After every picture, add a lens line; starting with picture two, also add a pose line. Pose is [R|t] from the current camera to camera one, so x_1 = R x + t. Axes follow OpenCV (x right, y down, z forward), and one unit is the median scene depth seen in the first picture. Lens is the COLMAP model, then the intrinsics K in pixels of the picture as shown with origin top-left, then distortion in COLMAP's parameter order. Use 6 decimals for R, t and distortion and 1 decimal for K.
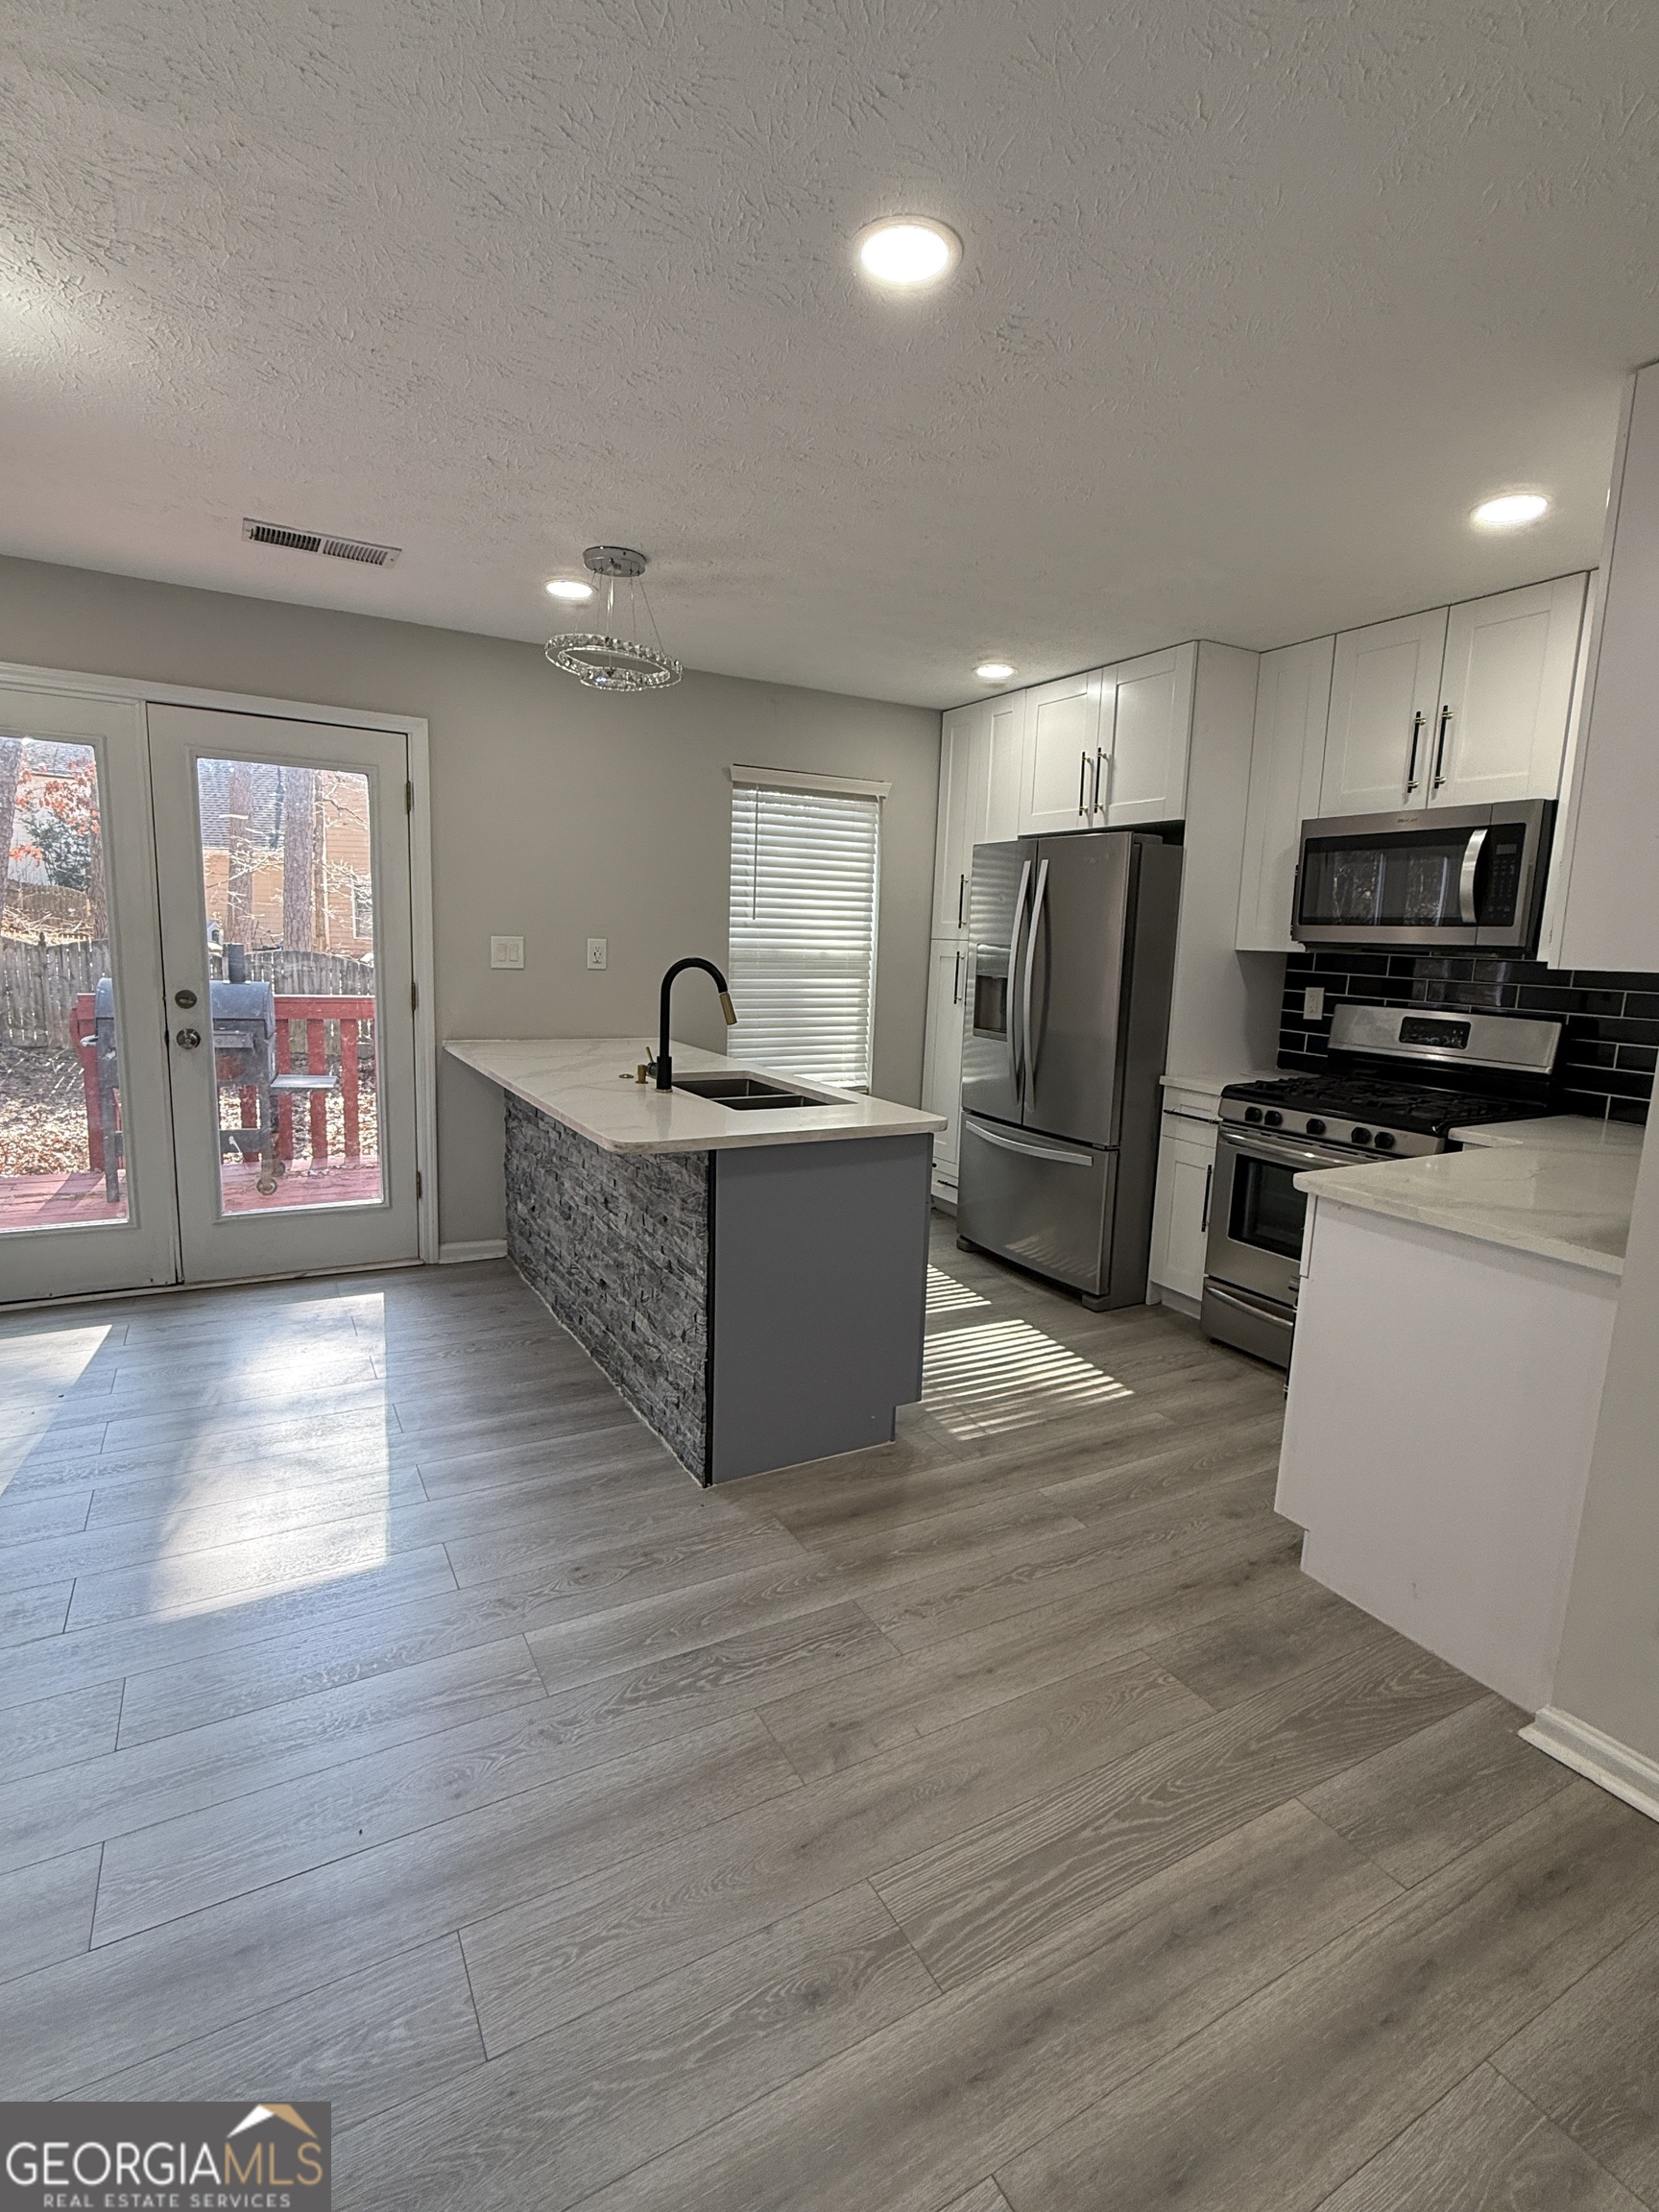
lens RADIAL K [[1046.8, 0, 831.0], [0, 1046.8, 1105.0], [0, 0, 1]] dist [-0.000755, 0.000003]
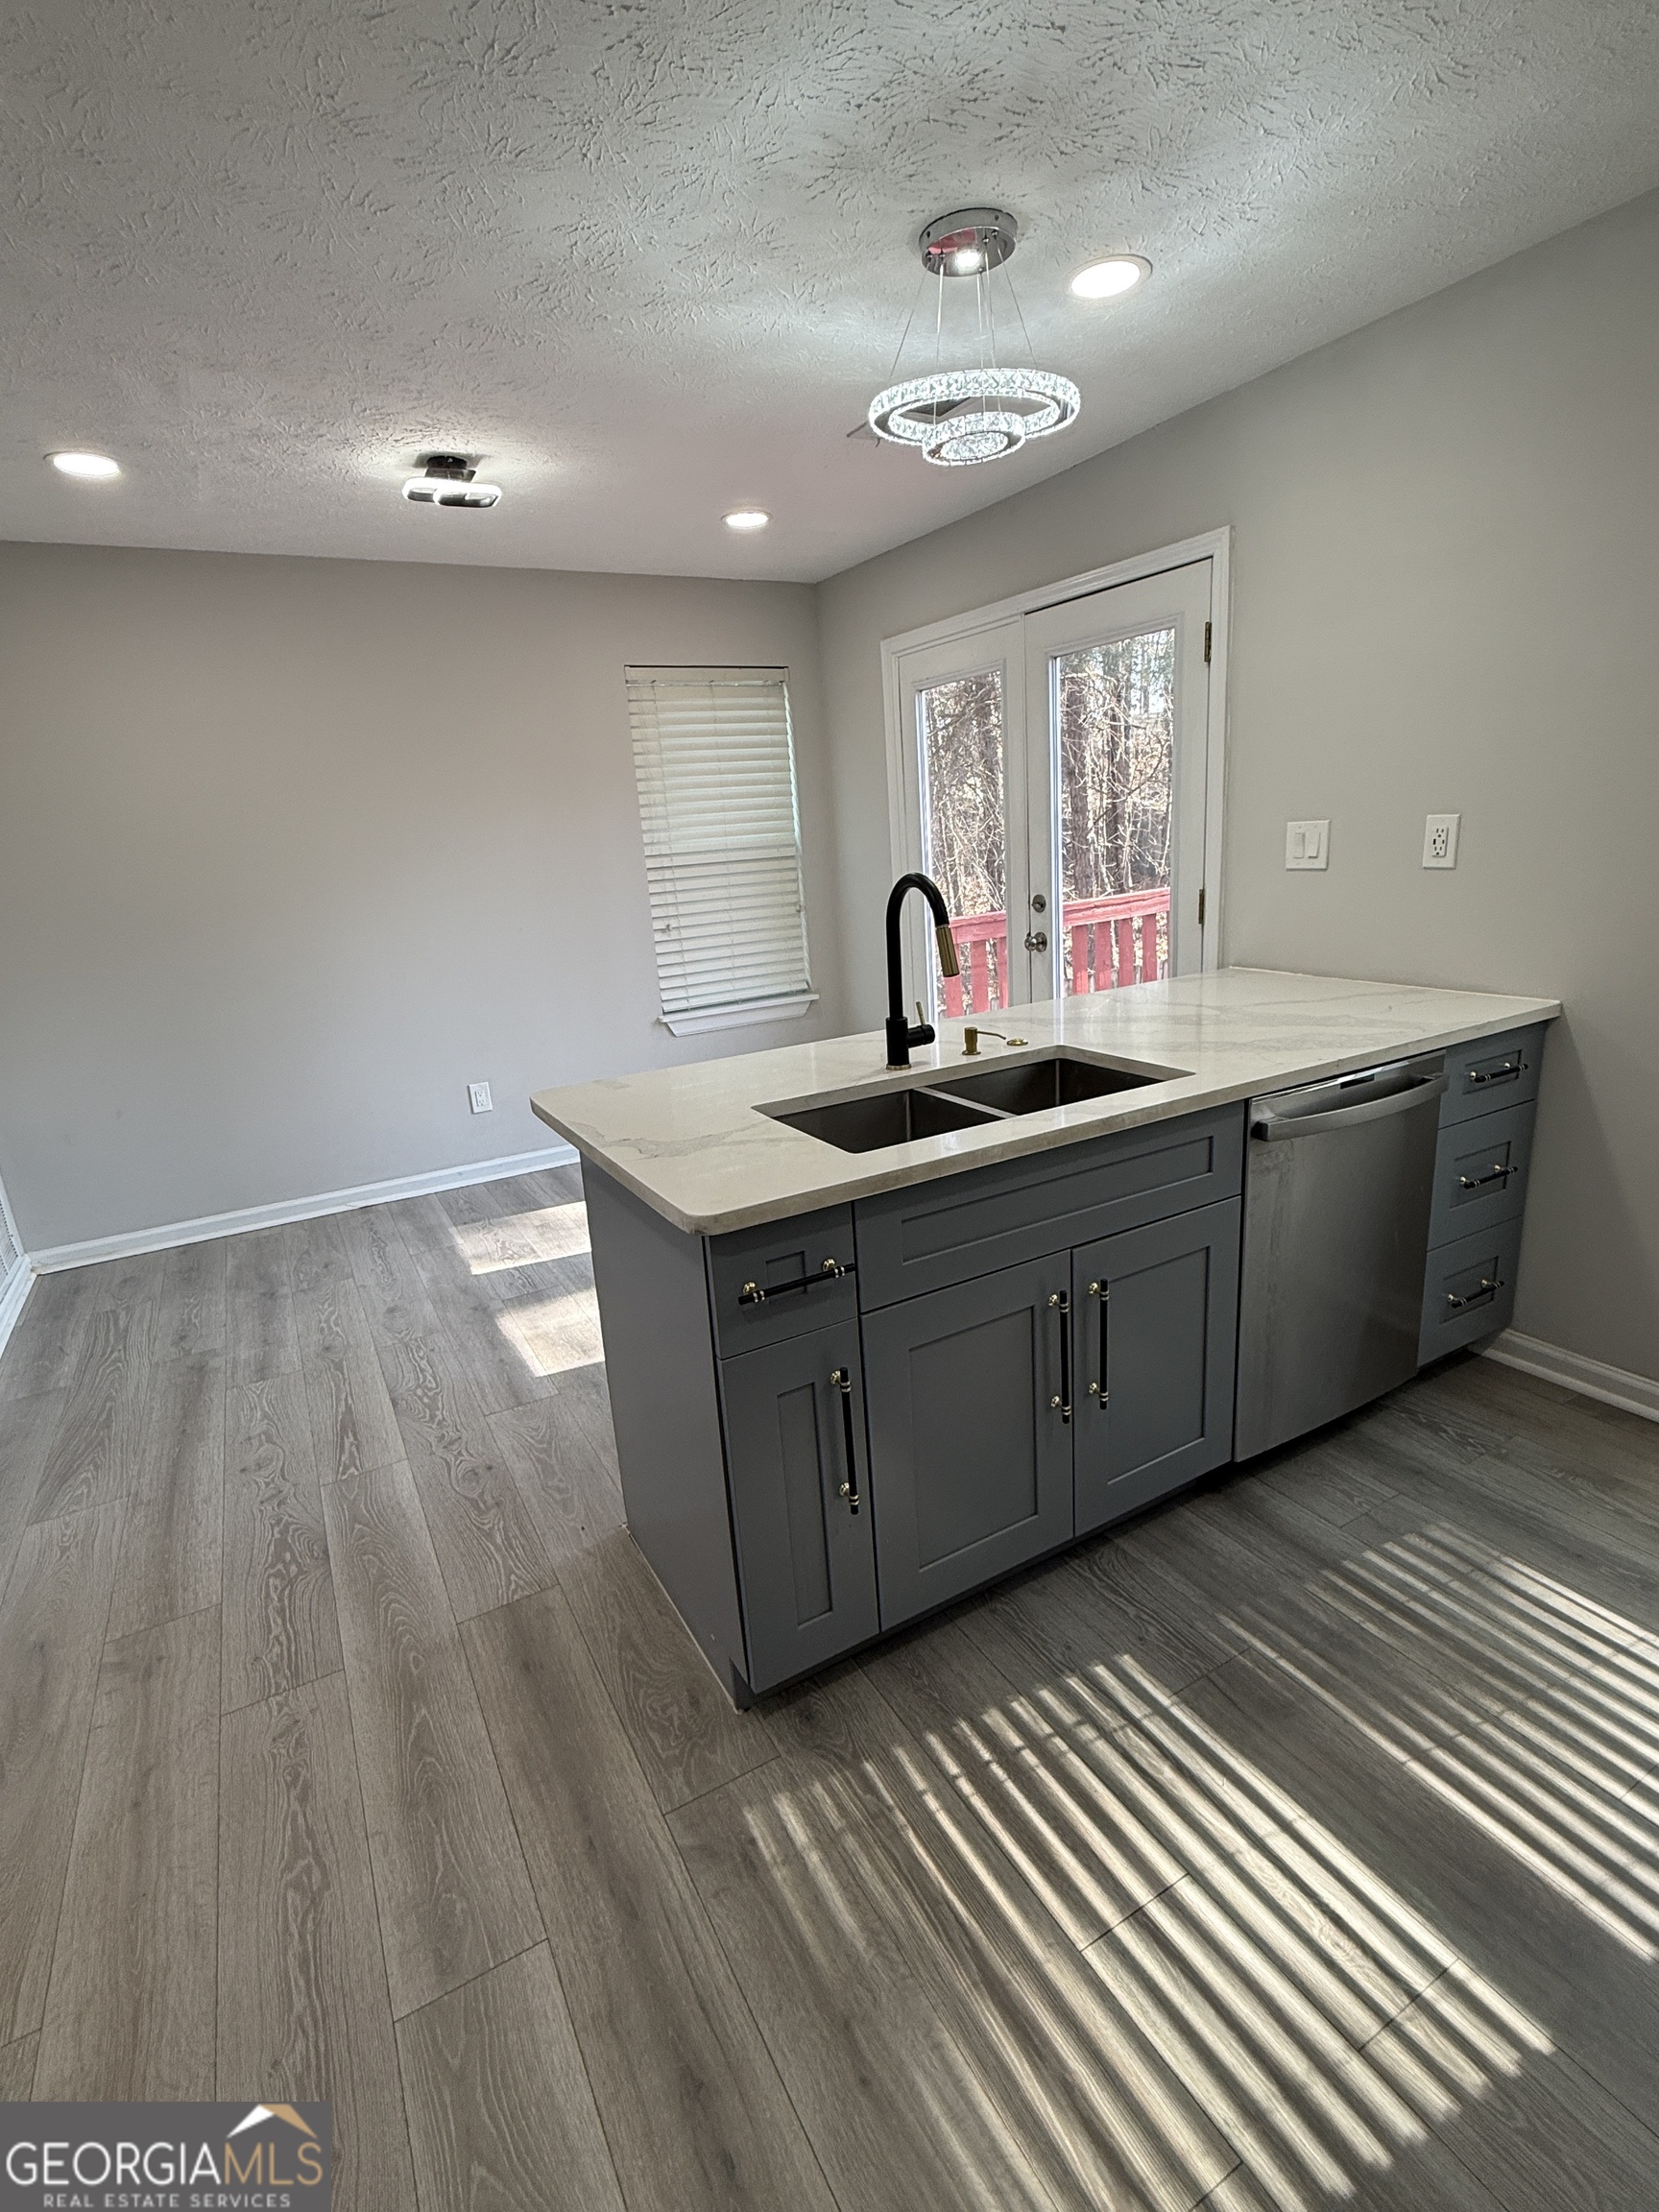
lens RADIAL K [[1046.8, 0, 831.0], [0, 1046.8, 1105.0], [0, 0, 1]] dist [-0.000755, 0.000003]
pose [[-0.004640, 0.221228, -0.975211, 0.543042], [-0.096902, 0.970533, 0.220628, -0.142580], [0.995283, 0.095523, 0.016934, 0.974705]]
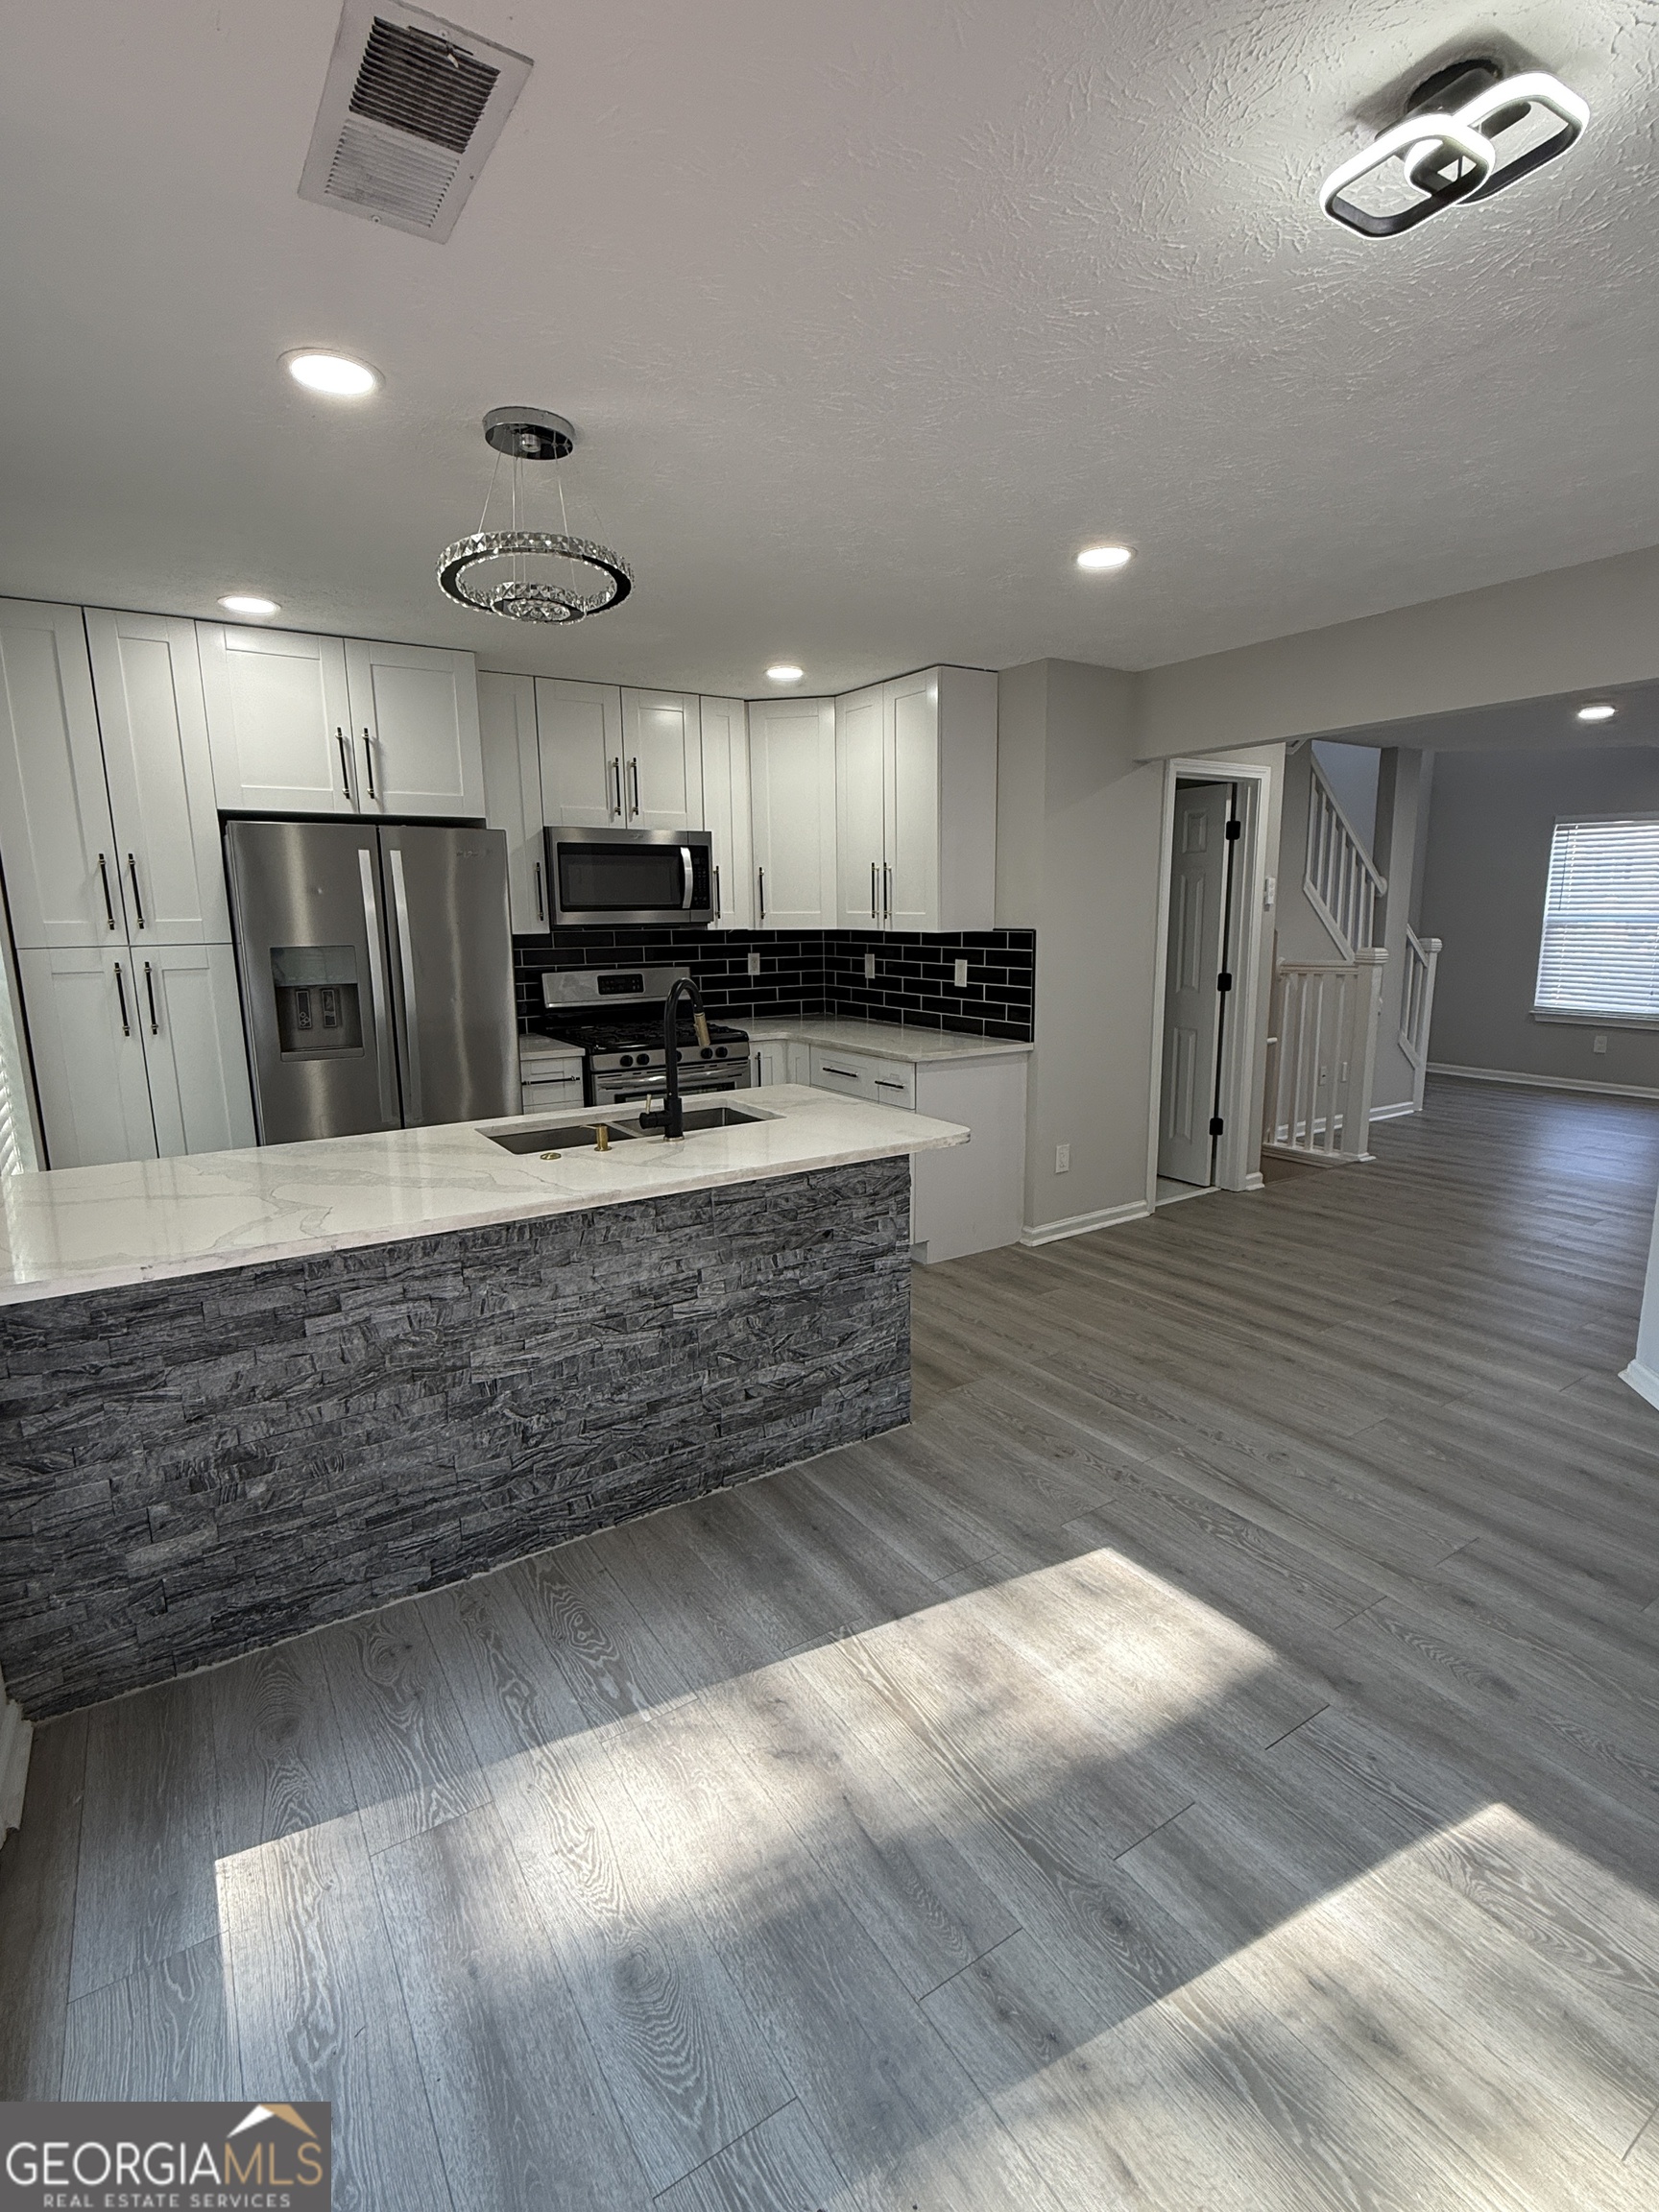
lens RADIAL K [[1046.8, 0, 831.0], [0, 1046.8, 1105.0], [0, 0, 1]] dist [-0.000755, 0.000003]
pose [[-0.064898, -0.220829, 0.973151, -1.016533], [0.171769, 0.958179, 0.228887, -0.221361], [-0.982997, 0.182011, -0.024252, 0.918975]]
